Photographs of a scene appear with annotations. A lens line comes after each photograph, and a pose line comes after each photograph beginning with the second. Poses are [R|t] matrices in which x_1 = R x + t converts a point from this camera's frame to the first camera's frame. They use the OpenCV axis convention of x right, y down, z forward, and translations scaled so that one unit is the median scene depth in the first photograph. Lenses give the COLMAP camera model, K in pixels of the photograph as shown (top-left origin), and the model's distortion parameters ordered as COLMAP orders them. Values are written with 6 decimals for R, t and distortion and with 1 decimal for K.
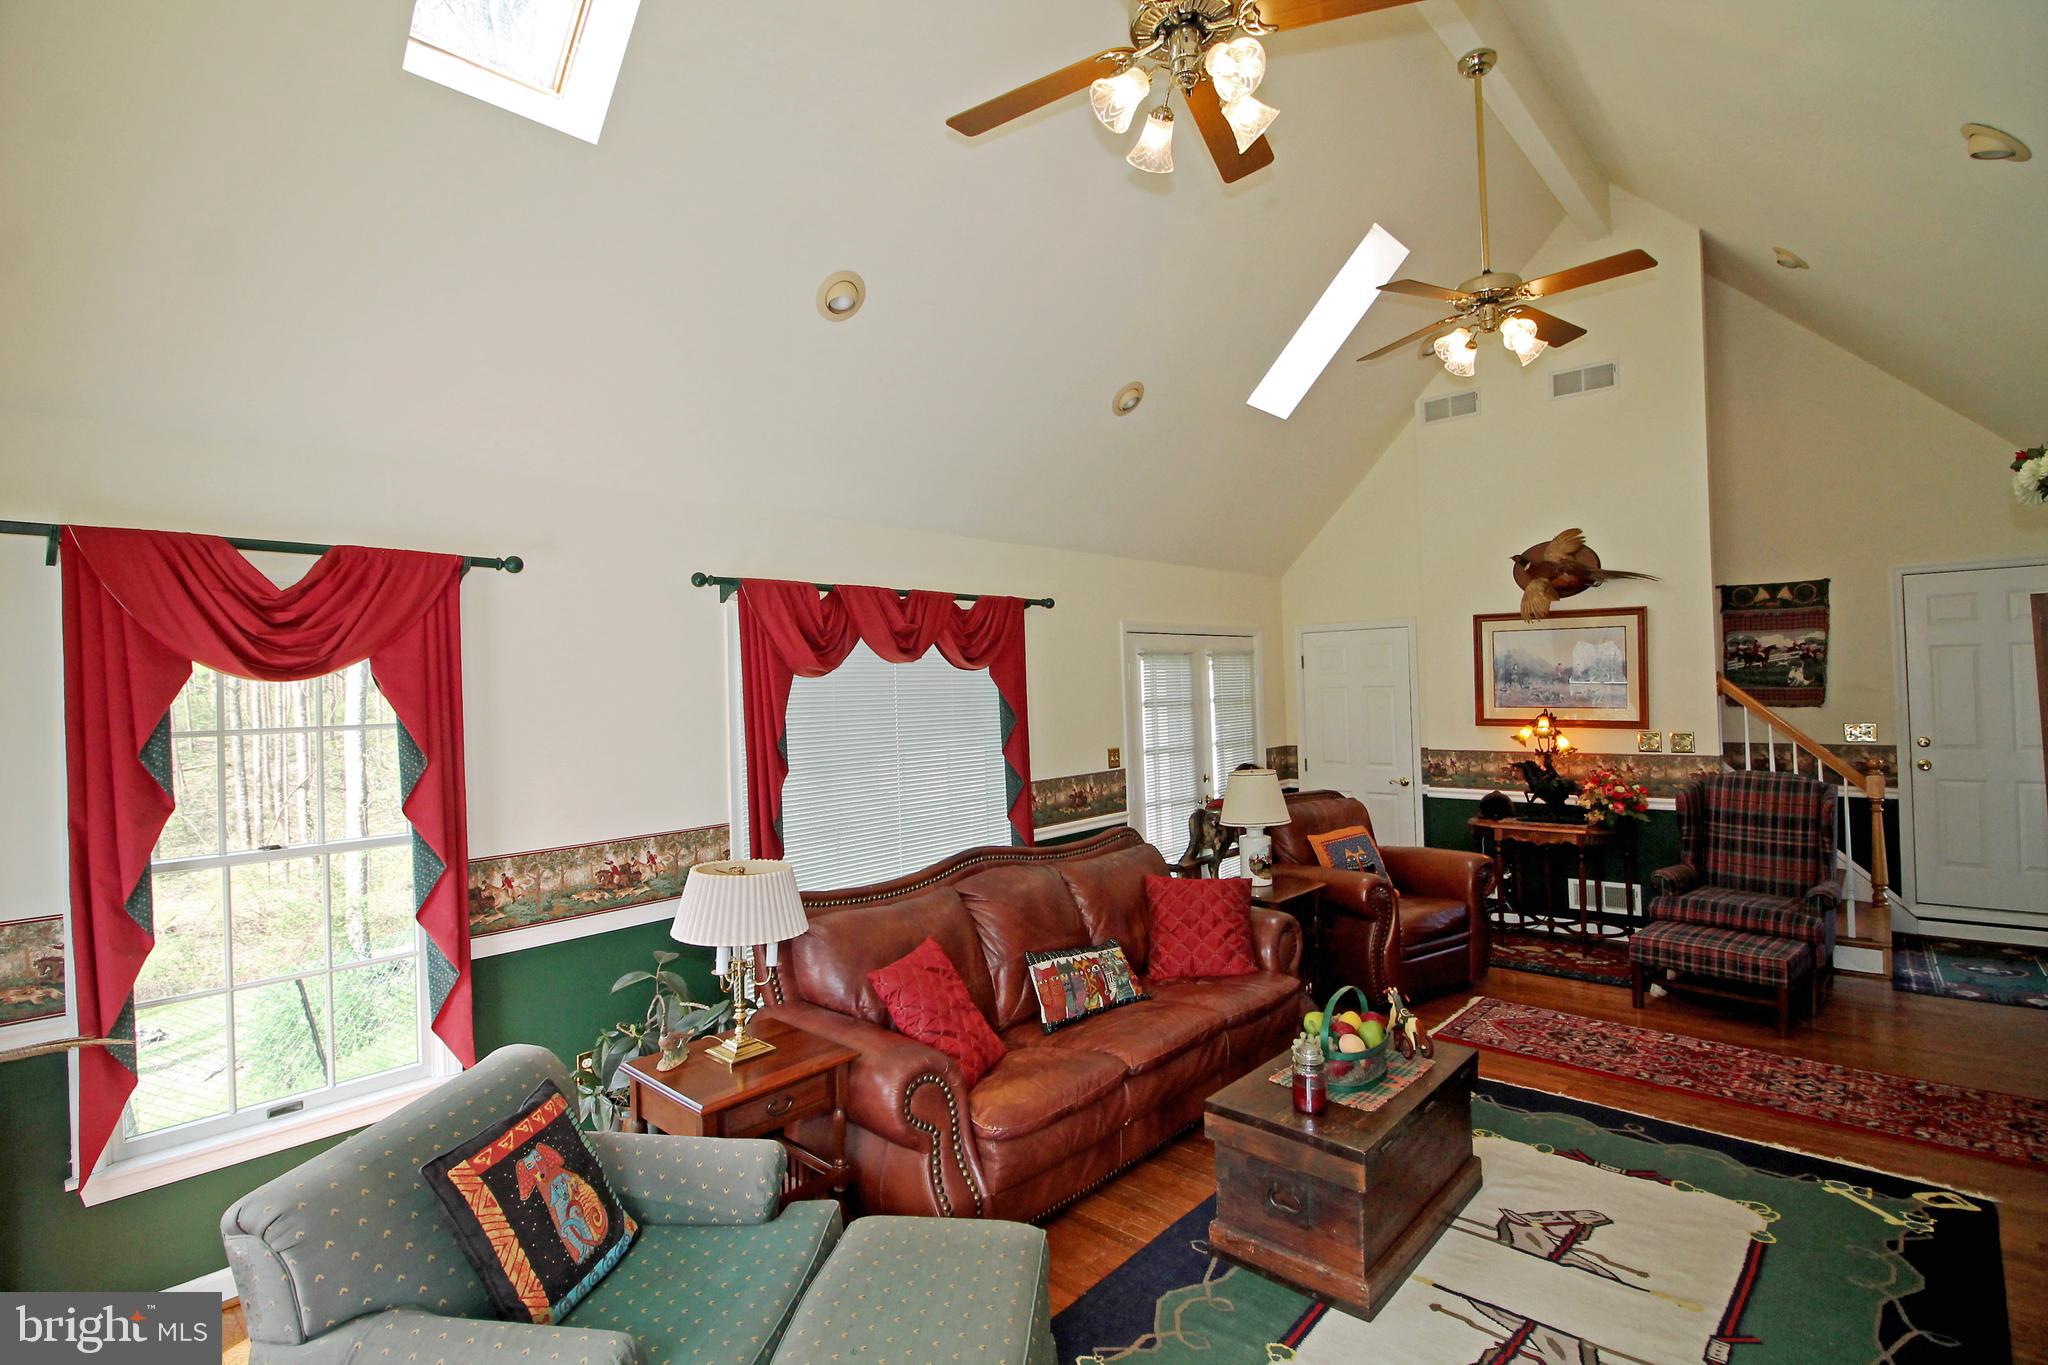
lens RADIAL K [[948.3, 0, 1019.9], [0, 948.3, 672.6], [0, 0, 1]] dist [0.000041, -0.011878]
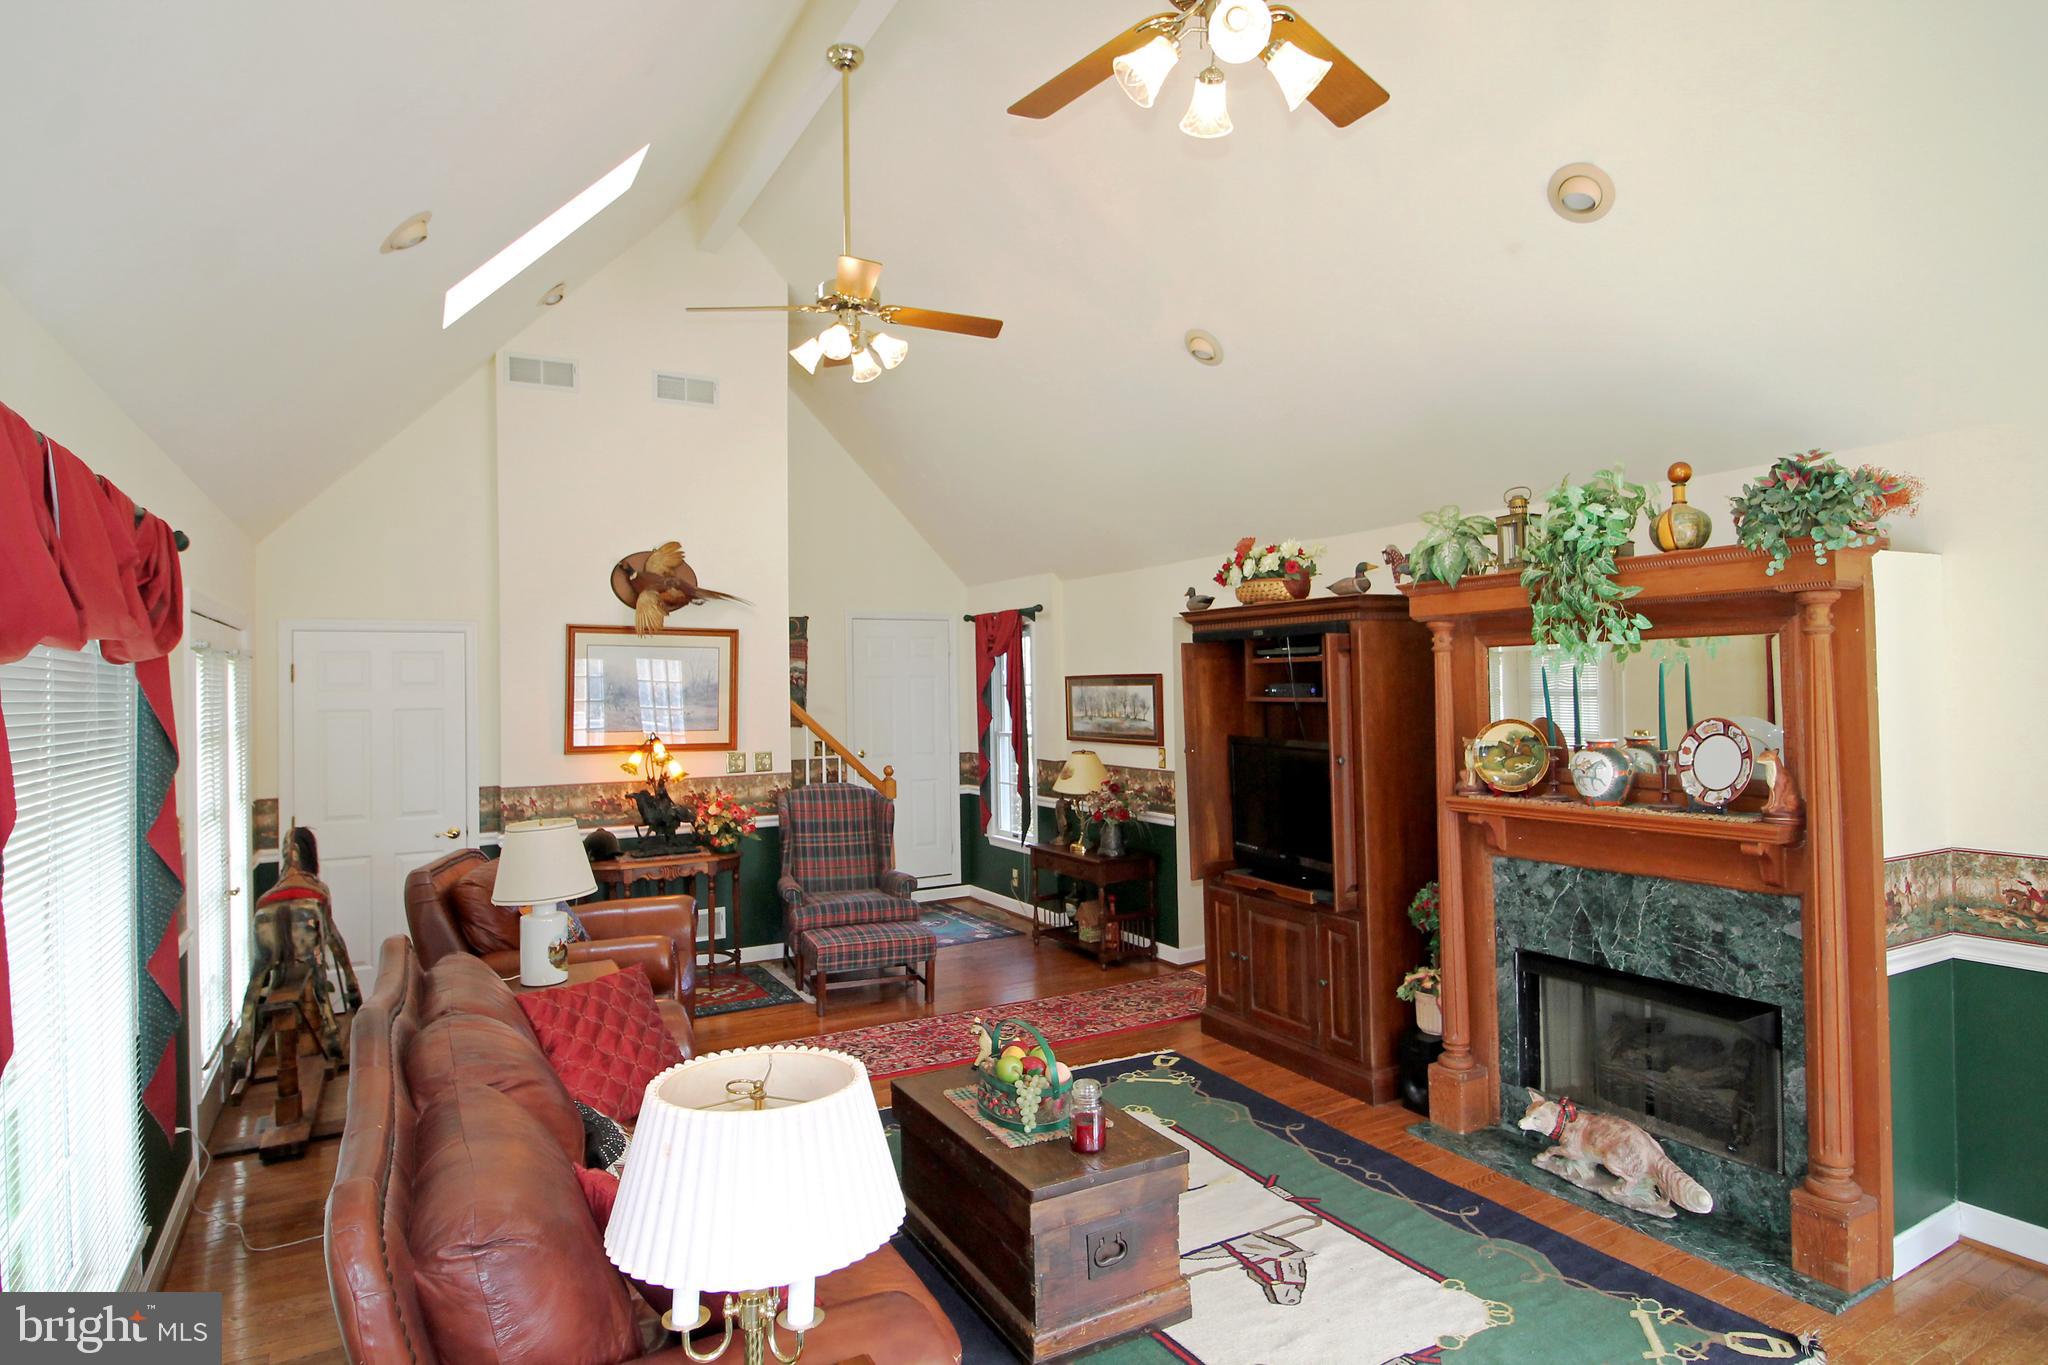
lens RADIAL K [[1097.0, 0, 1017.1], [0, 1097.0, 666.2], [0, 0, 1]] dist [-0.000123, 0.000105]
pose [[0.325105, 0.040045, 0.944830, -0.842770], [-0.006347, 0.999173, -0.040164, 0.036012], [-0.945657, 0.007060, 0.325090, 0.795539]]
